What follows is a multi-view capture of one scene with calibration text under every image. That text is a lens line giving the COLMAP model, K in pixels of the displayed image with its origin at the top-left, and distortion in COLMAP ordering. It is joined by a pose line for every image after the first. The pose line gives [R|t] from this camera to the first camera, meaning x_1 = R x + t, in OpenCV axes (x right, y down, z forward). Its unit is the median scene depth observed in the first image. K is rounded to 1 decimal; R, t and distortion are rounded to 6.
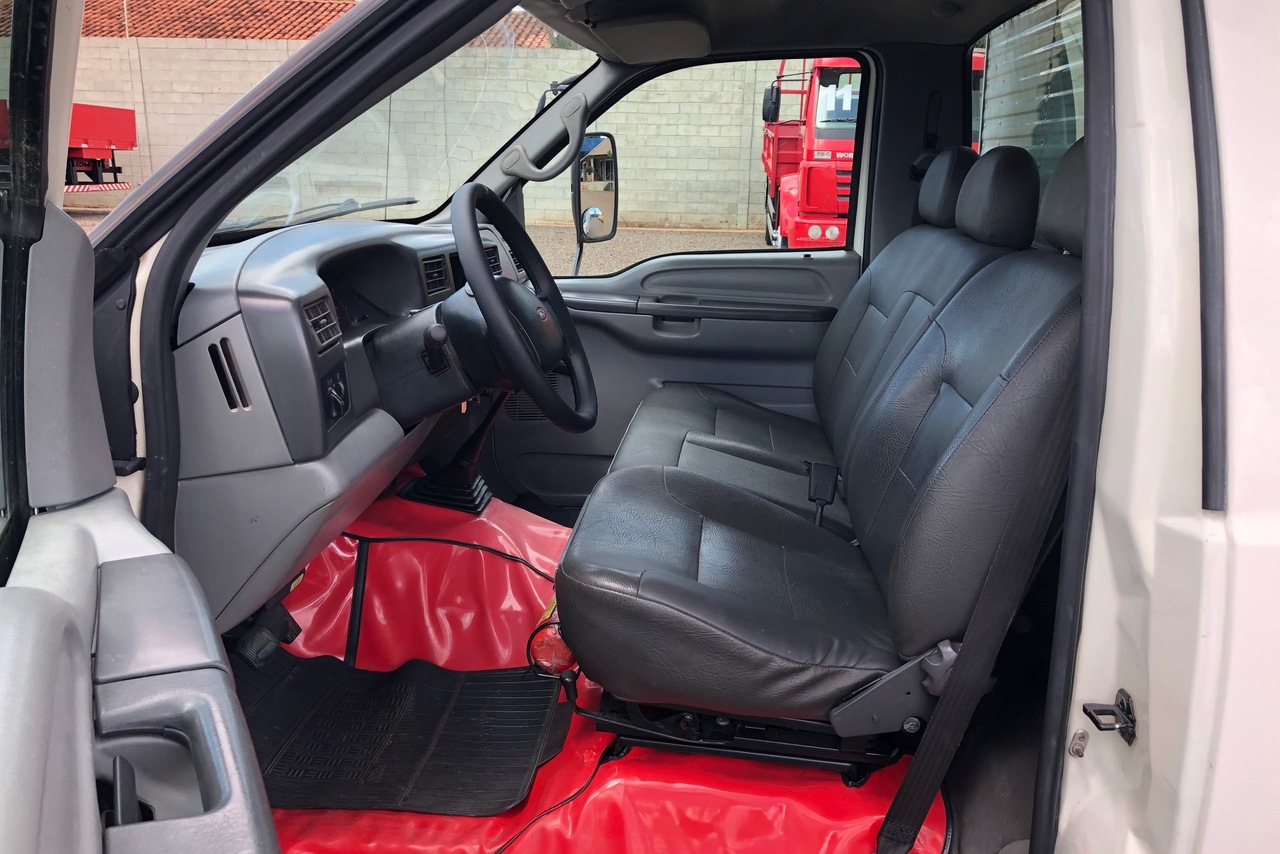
lens RADIAL K [[1041.9, 0, 640.0], [0, 1041.9, 427.0], [0, 0, 1]] dist [0.039277, -0.043097]
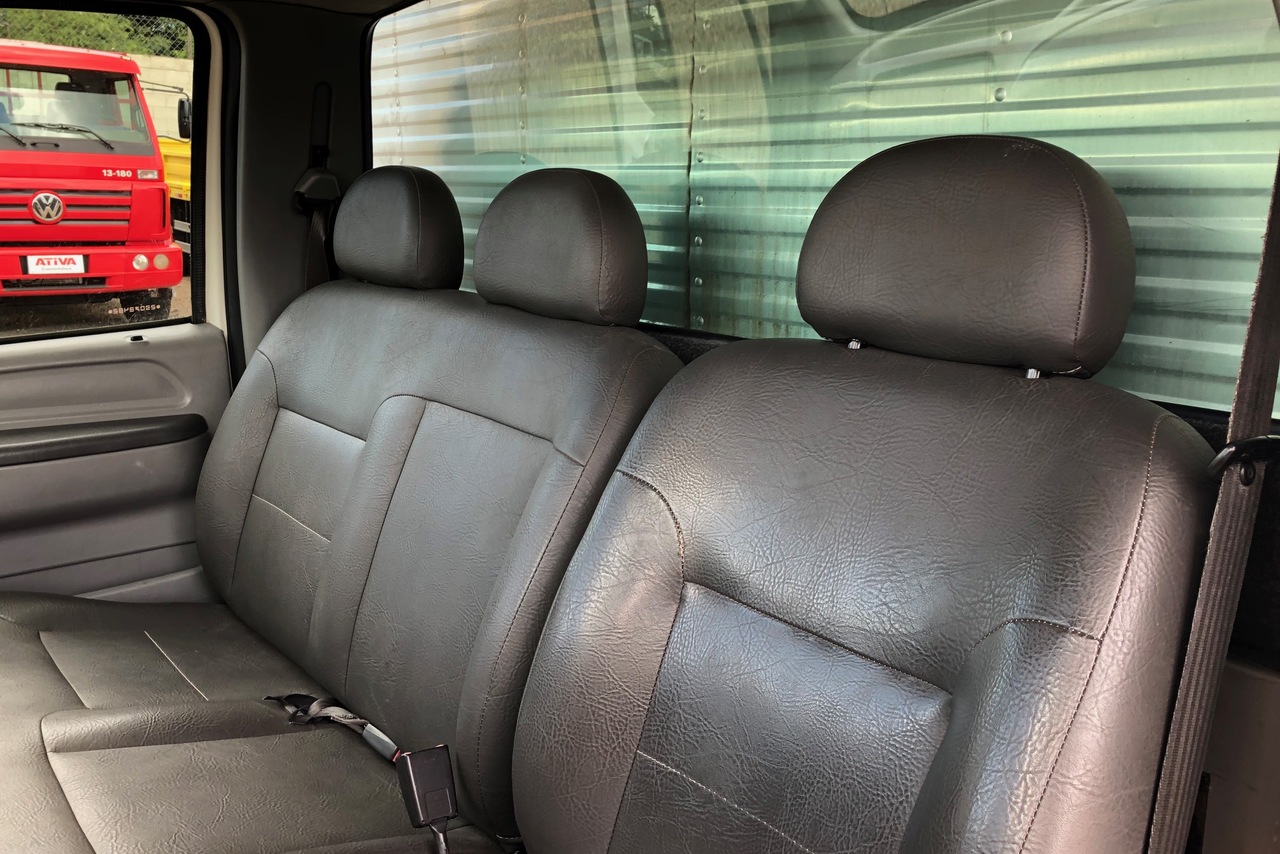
lens RADIAL K [[1041.9, 0, 640.0], [0, 1041.9, 427.0], [0, 0, 1]] dist [0.039277, -0.043097]
pose [[0.706217, -0.159784, 0.689729, -0.045995], [0.168986, 0.984086, 0.054950, -0.069780], [-0.687533, 0.077748, 0.721979, 0.258876]]
